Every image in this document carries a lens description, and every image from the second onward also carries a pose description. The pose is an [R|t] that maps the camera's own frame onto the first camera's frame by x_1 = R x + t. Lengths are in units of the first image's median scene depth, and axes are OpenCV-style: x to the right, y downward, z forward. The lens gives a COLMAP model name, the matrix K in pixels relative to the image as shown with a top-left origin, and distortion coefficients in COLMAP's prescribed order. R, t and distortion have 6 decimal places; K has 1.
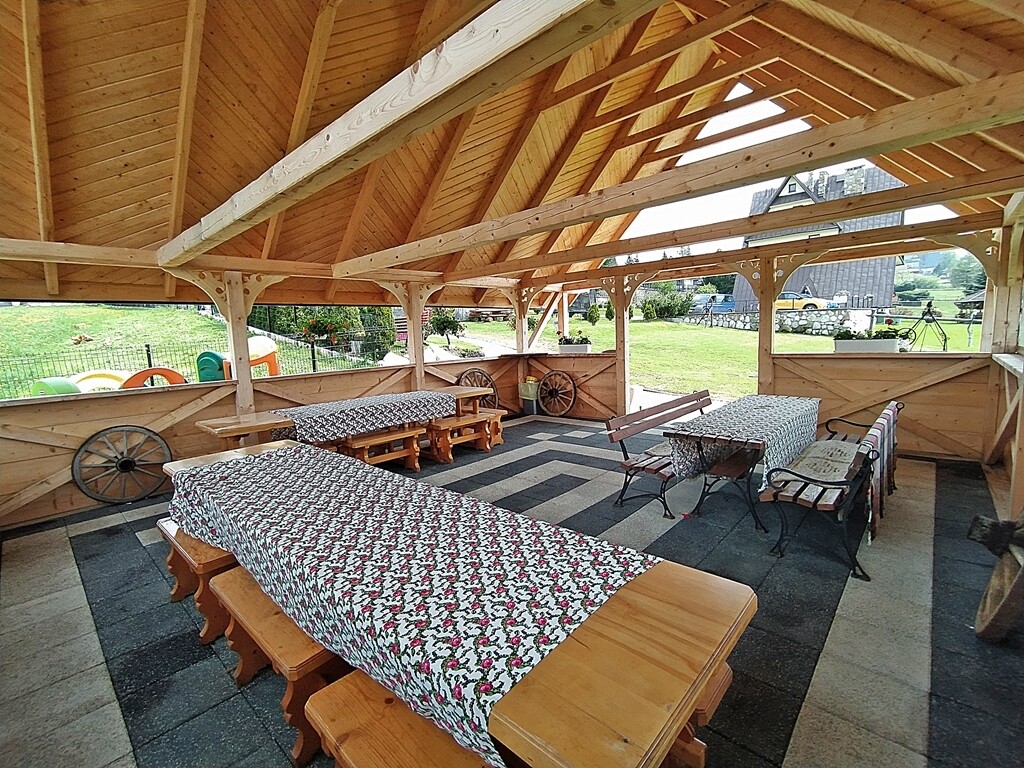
lens RADIAL K [[460.9, 0, 507.1], [0, 460.9, 380.4], [0, 0, 1]] dist [-0.000049, 0.000626]
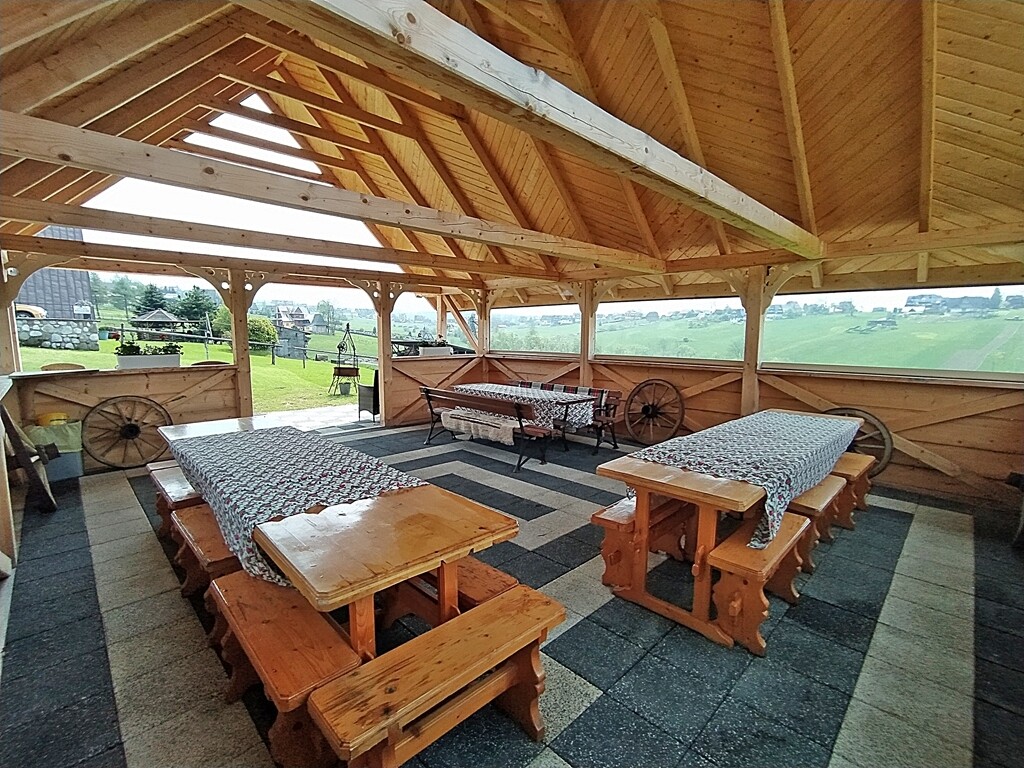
lens RADIAL K [[460.9, 0, 507.1], [0, 460.9, 380.4], [0, 0, 1]] dist [-0.000049, 0.000626]
pose [[0.038812, -0.060776, 0.997397, -0.477308], [0.095970, 0.993761, 0.056820, -0.027594], [-0.994627, 0.093515, 0.044403, 0.429777]]
